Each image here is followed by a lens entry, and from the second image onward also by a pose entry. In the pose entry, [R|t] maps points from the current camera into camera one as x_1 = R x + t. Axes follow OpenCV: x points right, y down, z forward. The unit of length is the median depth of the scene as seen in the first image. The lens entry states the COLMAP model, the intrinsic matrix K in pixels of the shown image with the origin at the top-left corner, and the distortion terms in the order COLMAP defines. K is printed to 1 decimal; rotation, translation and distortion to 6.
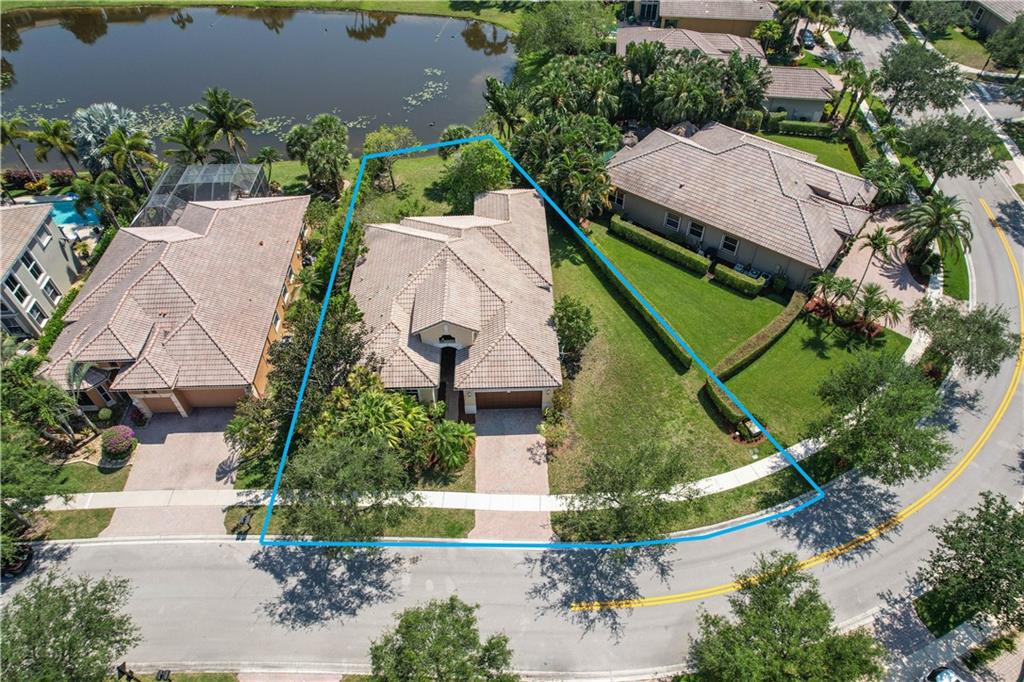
lens RADIAL K [[639.8, 0, 508.6], [0, 639.8, 318.8], [0, 0, 1]] dist [-0.076460, 0.069229]
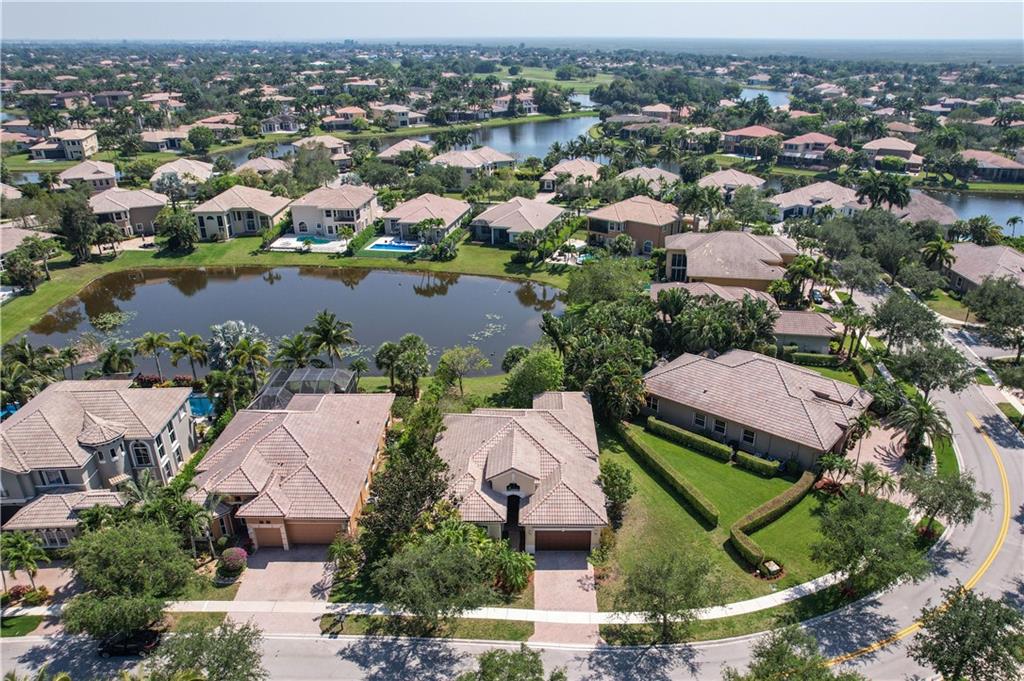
lens RADIAL K [[679.5, 0, 512.0], [0, 679.5, 340.5], [0, 0, 1]] dist [-0.056271, 0.000334]
pose [[0.998239, 0.025500, -0.053566, -0.029018], [-0.043657, 0.927123, -0.372206, 0.205805], [0.040171, 0.373889, 0.926603, -0.252019]]
